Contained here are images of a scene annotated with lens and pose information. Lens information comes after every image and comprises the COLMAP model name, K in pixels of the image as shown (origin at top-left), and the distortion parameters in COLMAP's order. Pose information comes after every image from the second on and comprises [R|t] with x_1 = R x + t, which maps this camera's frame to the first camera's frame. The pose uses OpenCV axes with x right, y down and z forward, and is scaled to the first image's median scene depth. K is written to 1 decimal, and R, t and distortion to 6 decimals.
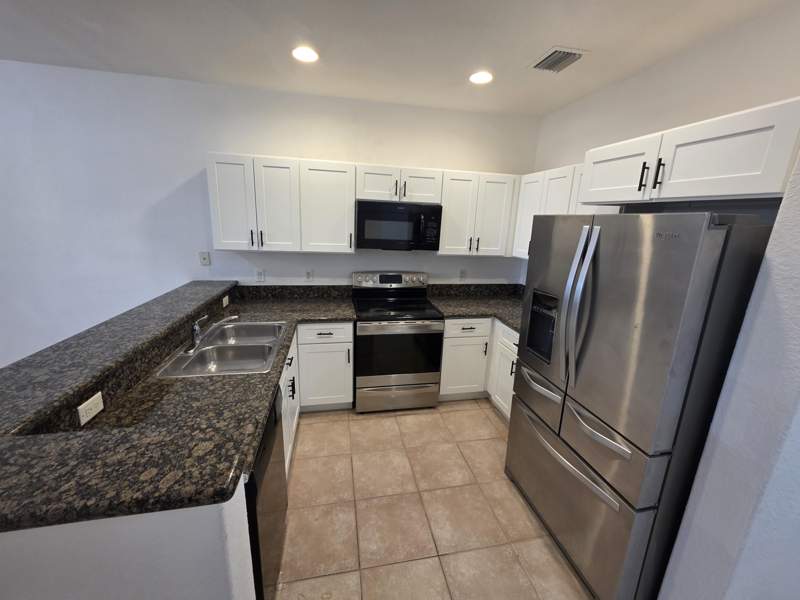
lens RADIAL K [[326.0, 0, 401.0], [0, 326.0, 296.5], [0, 0, 1]] dist [0.001448, -0.000025]
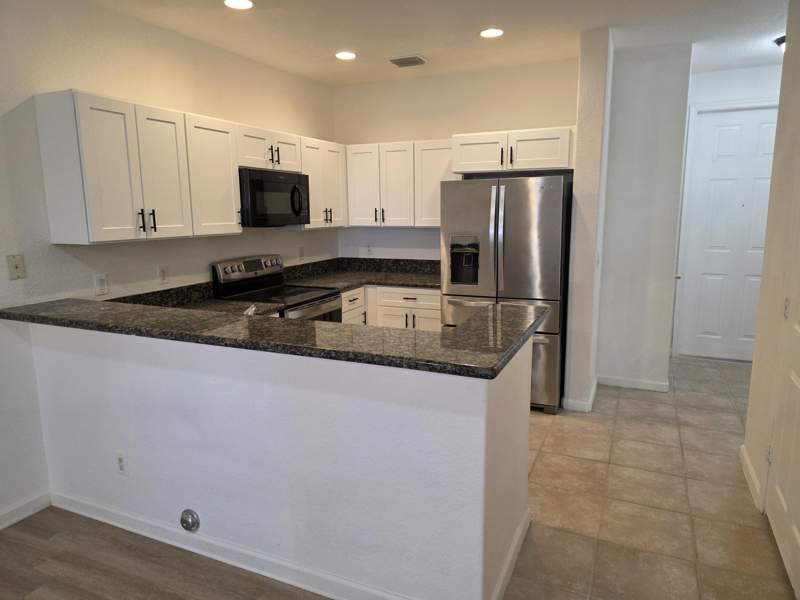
lens RADIAL K [[532.5, 0, 397.5], [0, 532.5, 299.5], [0, 0, 1]] dist [0.007085, 0.000829]
pose [[0.582910, -0.182125, 0.791863, -0.991128], [0.222669, 0.973053, 0.059886, 0.031252], [-0.781431, 0.141415, 0.607756, -0.066266]]
